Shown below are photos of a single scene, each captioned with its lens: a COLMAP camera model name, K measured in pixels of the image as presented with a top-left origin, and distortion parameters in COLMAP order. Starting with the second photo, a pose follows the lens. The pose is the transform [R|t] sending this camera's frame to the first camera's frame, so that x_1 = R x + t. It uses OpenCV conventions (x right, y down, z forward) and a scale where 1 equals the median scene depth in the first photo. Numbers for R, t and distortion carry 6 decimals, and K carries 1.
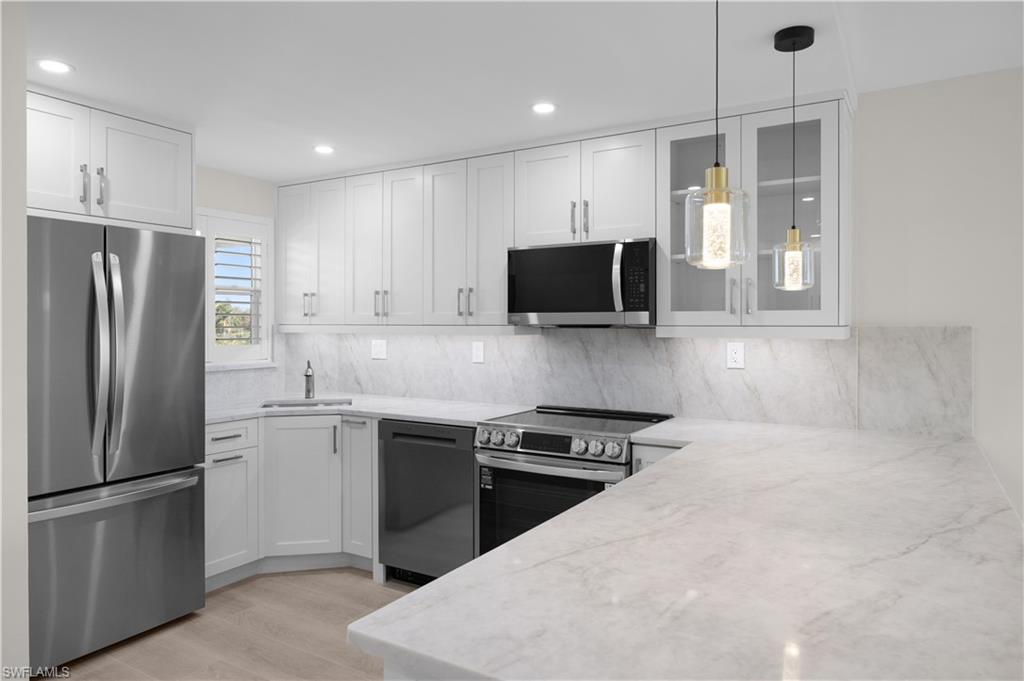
lens RADIAL K [[672.8, 0, 512.5], [0, 672.8, 333.9], [0, 0, 1]] dist [0.002464, 0.002452]
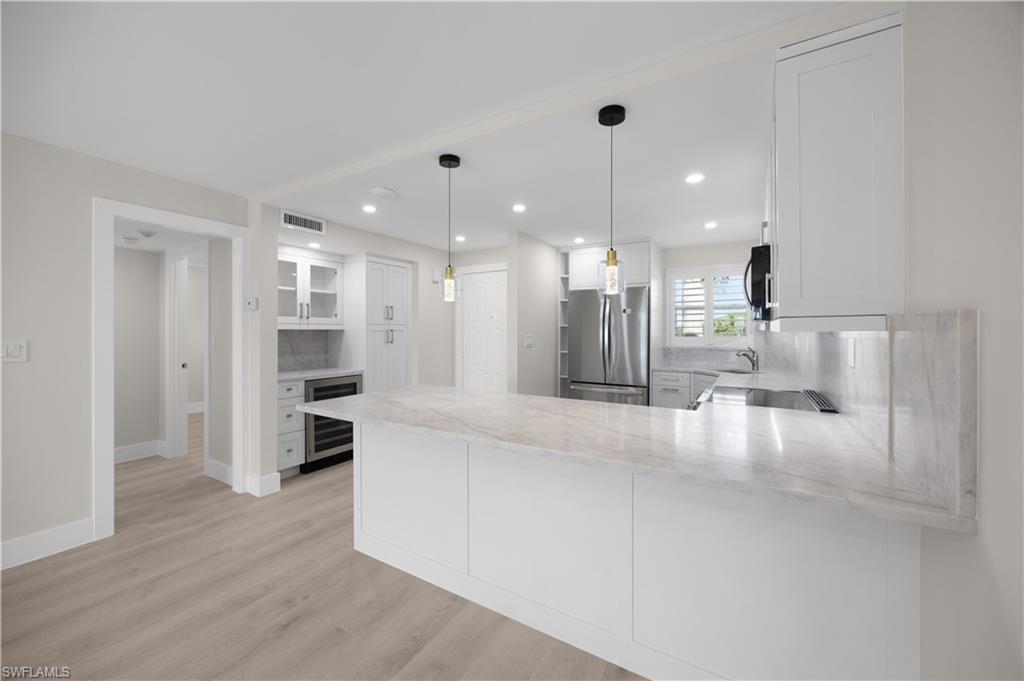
lens RADIAL K [[399.6, 0, 521.0], [0, 399.6, 328.3], [0, 0, 1]] dist [-0.002280, 0.000328]
pose [[0.020377, -0.006756, -0.999770, 0.861287], [-0.011800, 0.999906, -0.006998, 0.010392], [0.999723, 0.011940, 0.020295, 0.550441]]
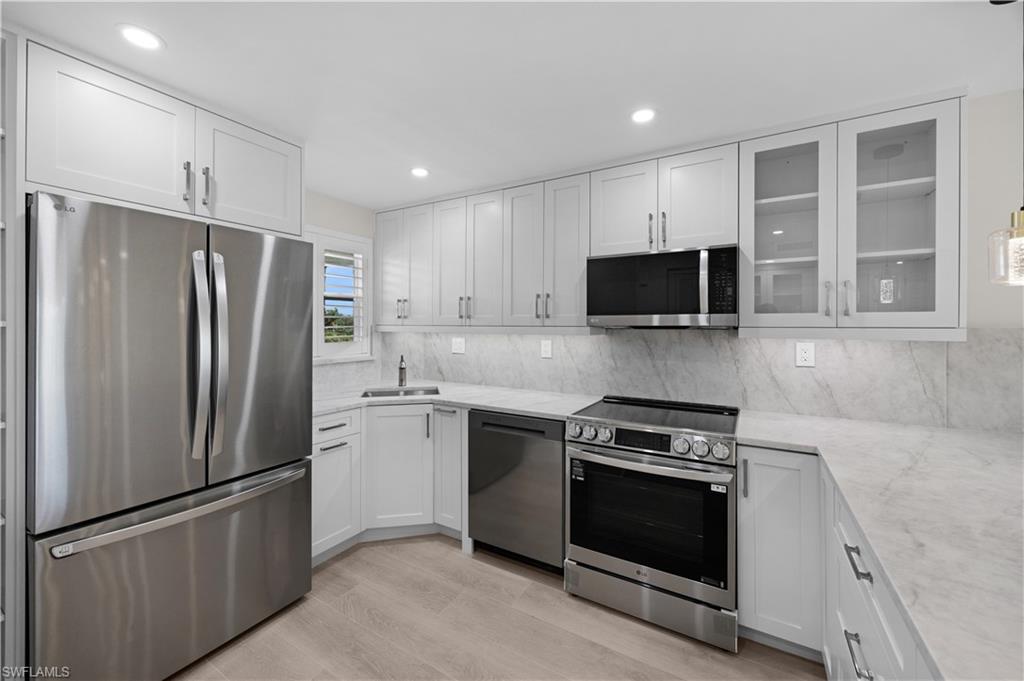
lens RADIAL K [[399.6, 0, 511.5], [0, 399.6, 328.1], [0, 0, 1]] dist [-0.002280, 0.000328]
pose [[0.999918, 0.001813, 0.012700, -0.151255], [-0.001720, 0.999972, -0.007316, -0.005122], [-0.012713, 0.007294, 0.999893, 0.367357]]
